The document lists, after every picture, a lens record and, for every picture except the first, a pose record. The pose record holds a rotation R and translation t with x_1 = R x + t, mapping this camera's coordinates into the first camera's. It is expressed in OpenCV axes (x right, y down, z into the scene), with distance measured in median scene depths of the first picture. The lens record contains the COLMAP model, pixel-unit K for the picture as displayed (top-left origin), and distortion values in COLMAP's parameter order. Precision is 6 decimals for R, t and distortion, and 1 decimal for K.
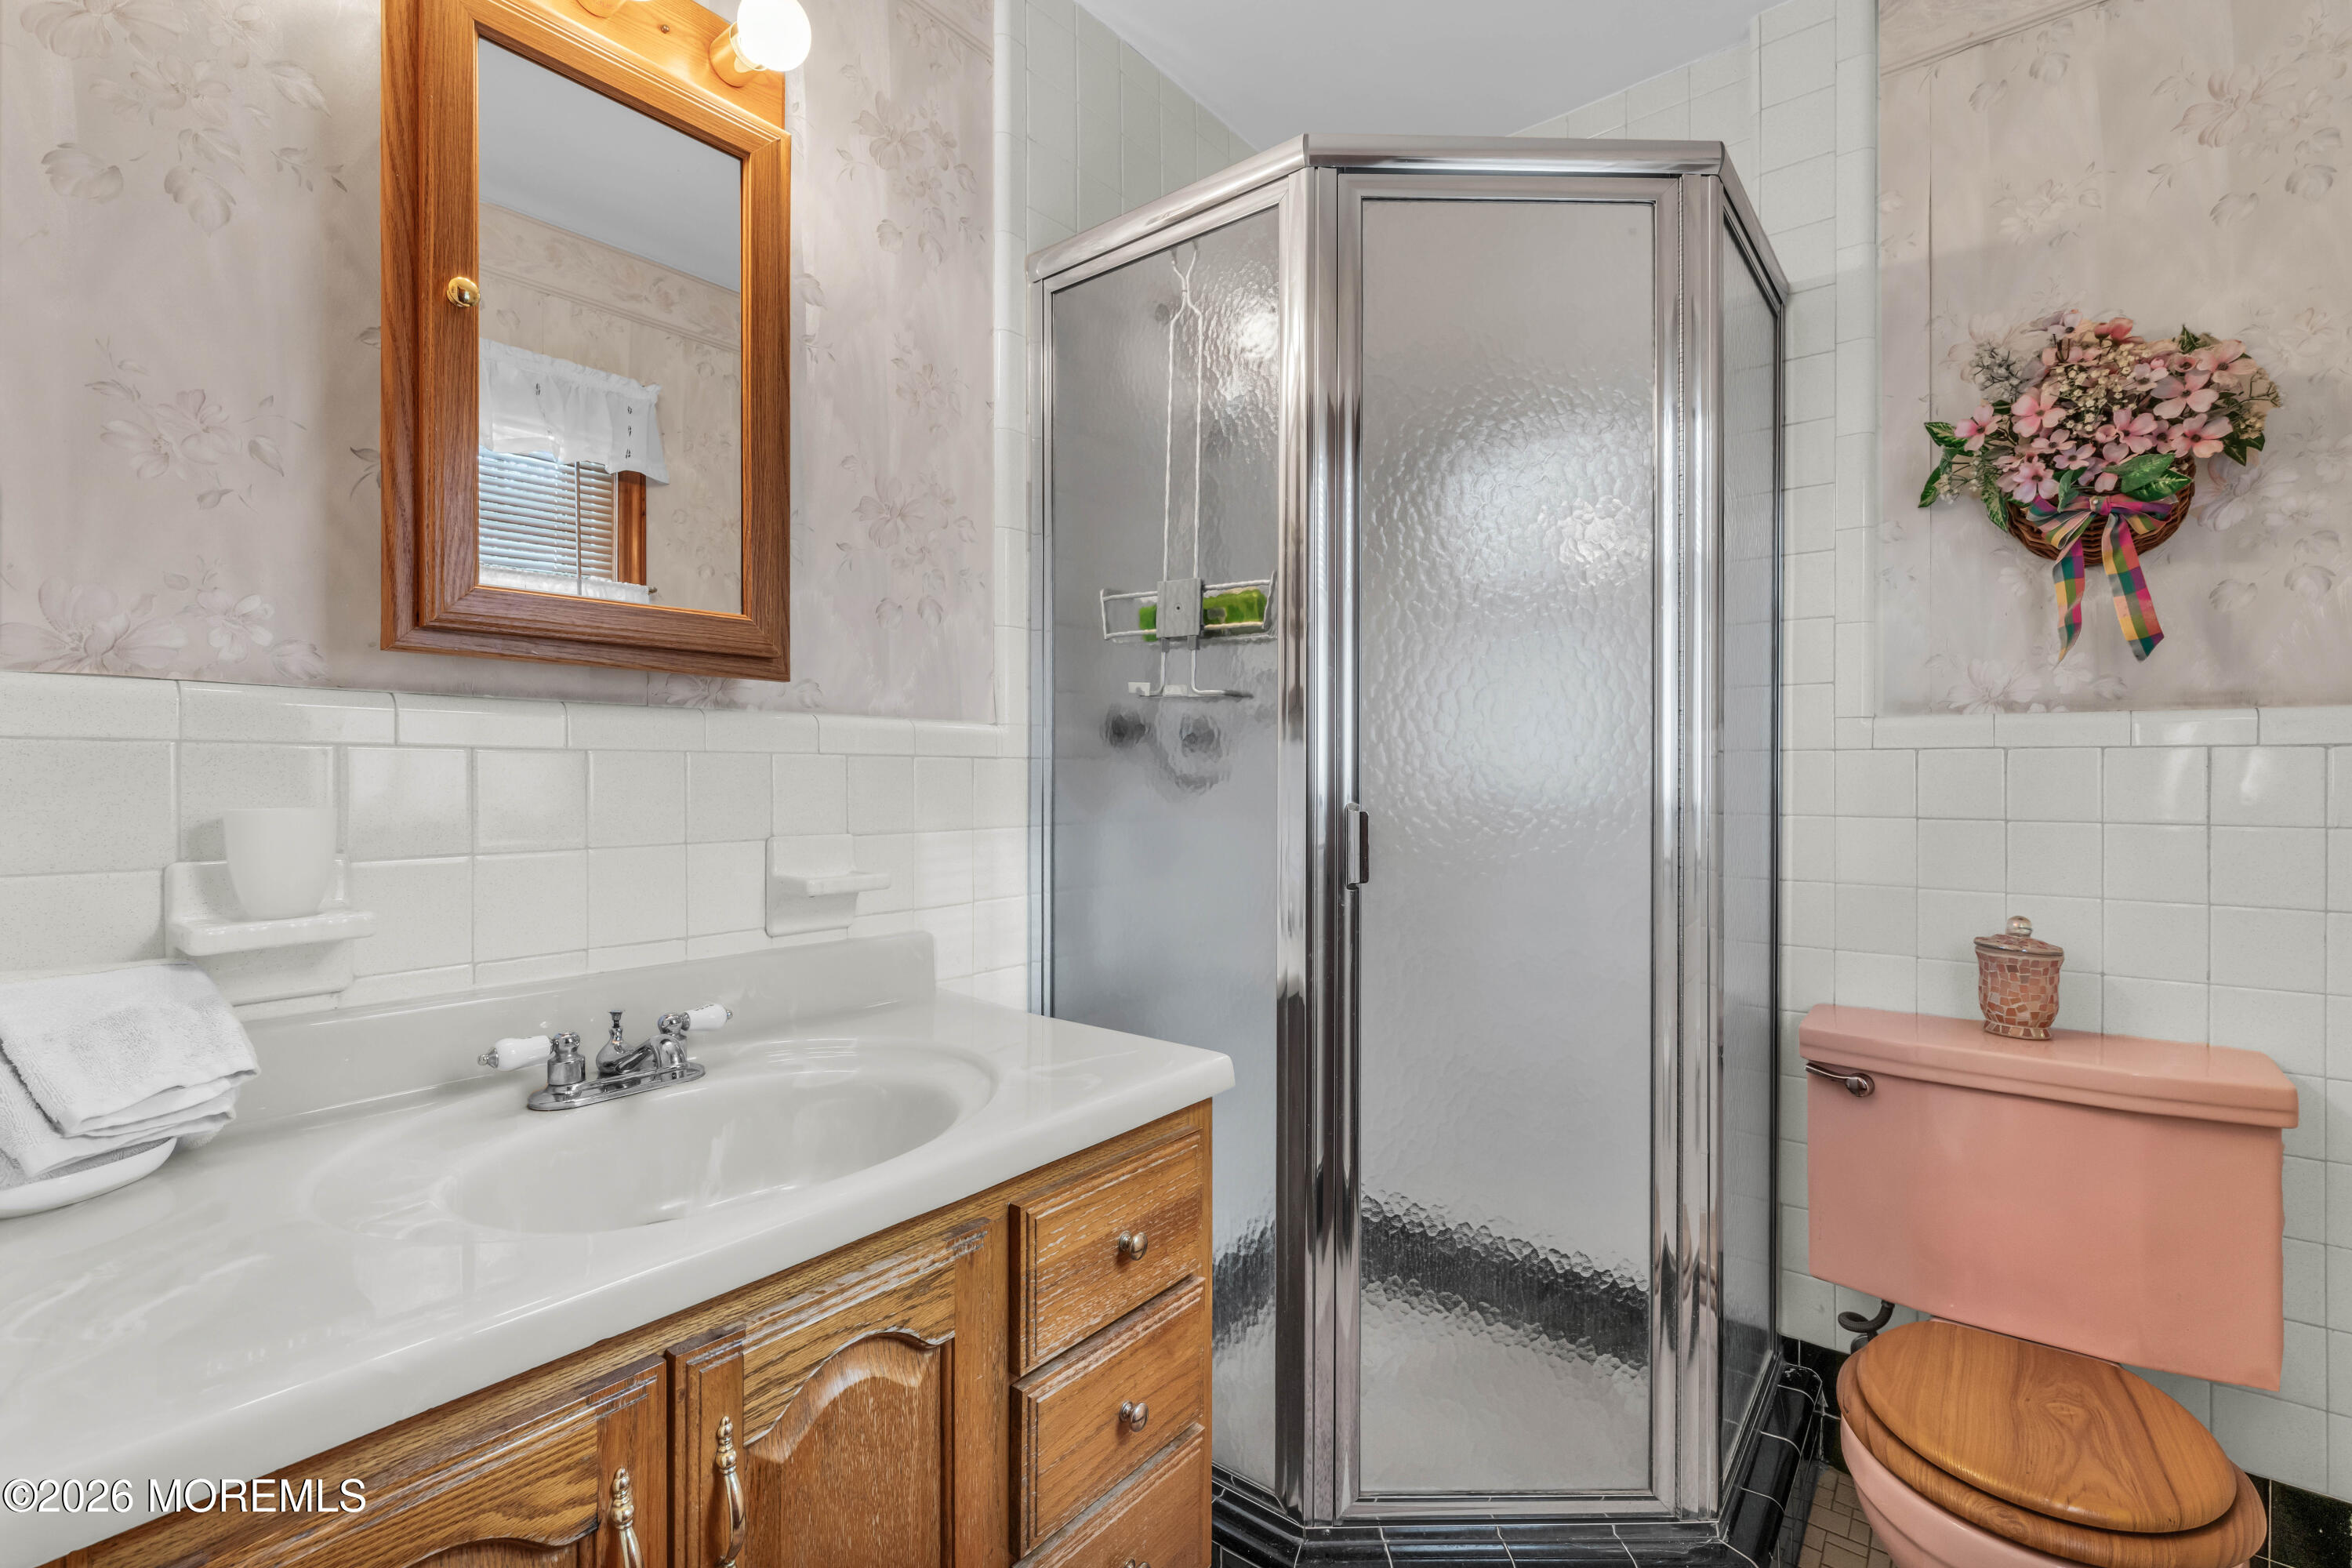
lens RADIAL K [[1126.8, 0, 1166.6], [0, 1126.8, 785.3], [0, 0, 1]] dist [0.000336, 0.001671]
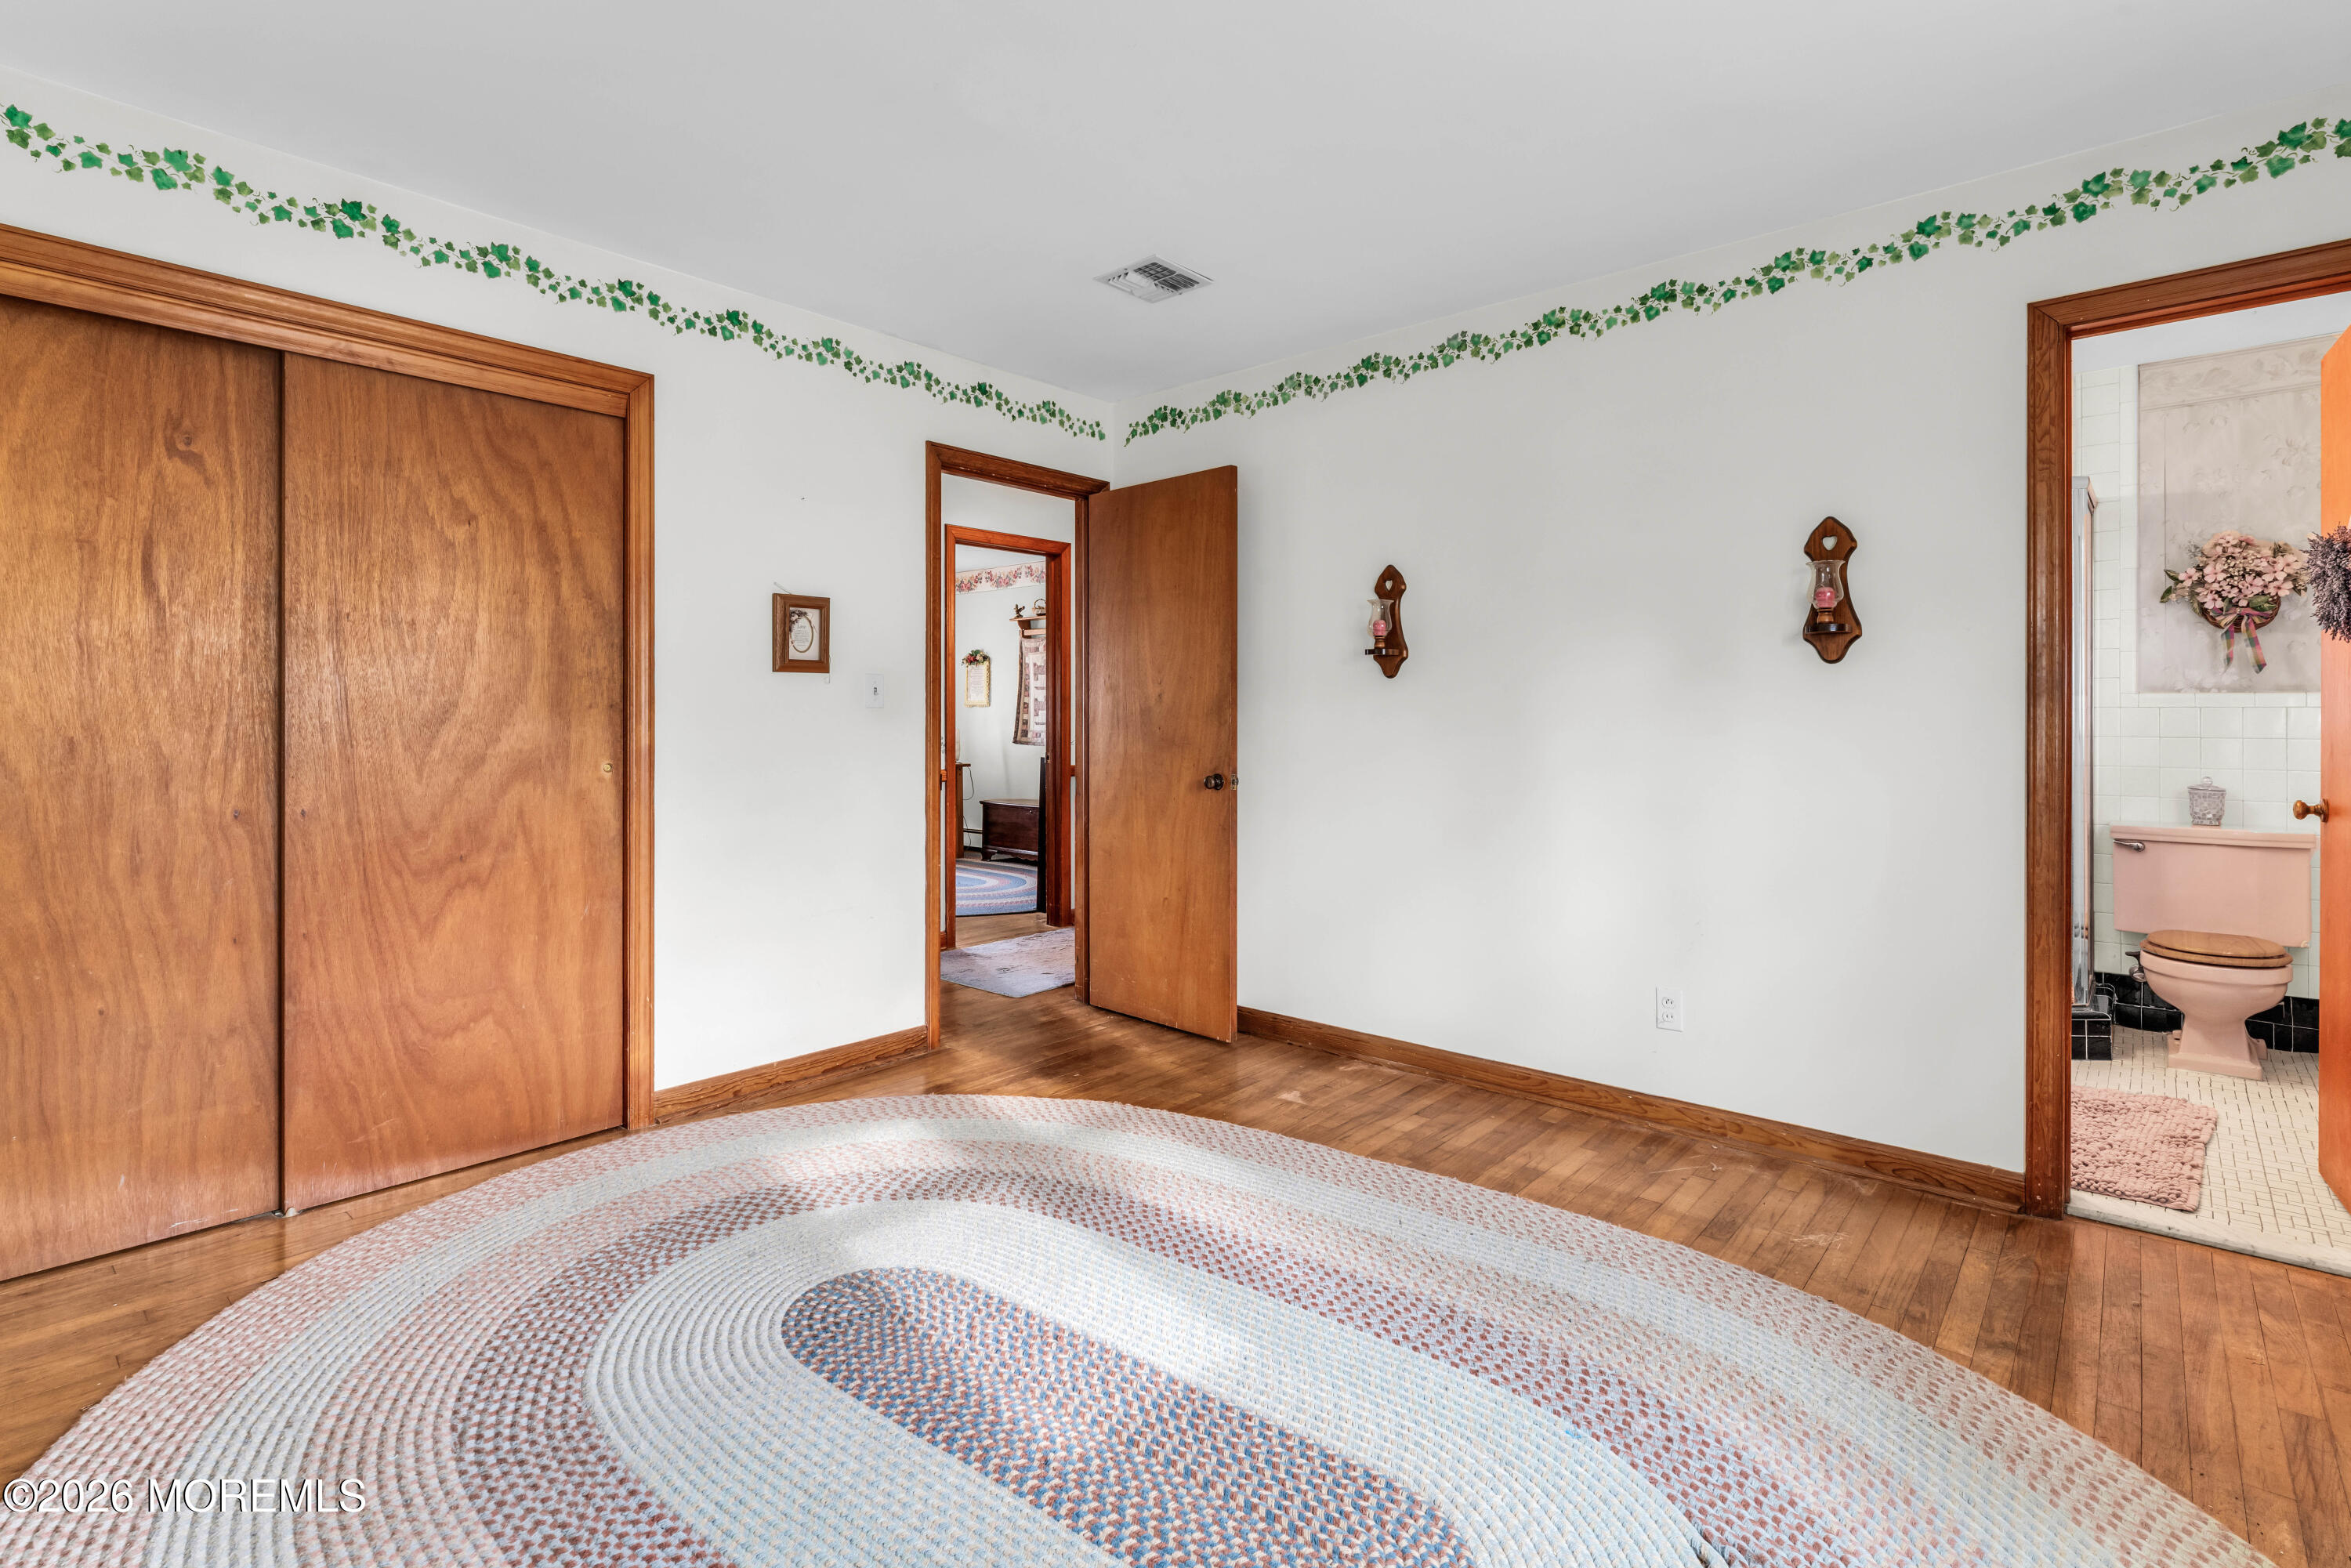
lens RADIAL K [[1126.3, 0, 1239.2], [0, 1126.3, 728.2], [0, 0, 1]] dist [0.000336, 0.001671]
pose [[0.998880, 0.002265, -0.047260, -1.220337], [-0.002552, 0.999979, -0.006013, 0.031056], [0.047246, 0.006126, 0.998865, -1.536093]]
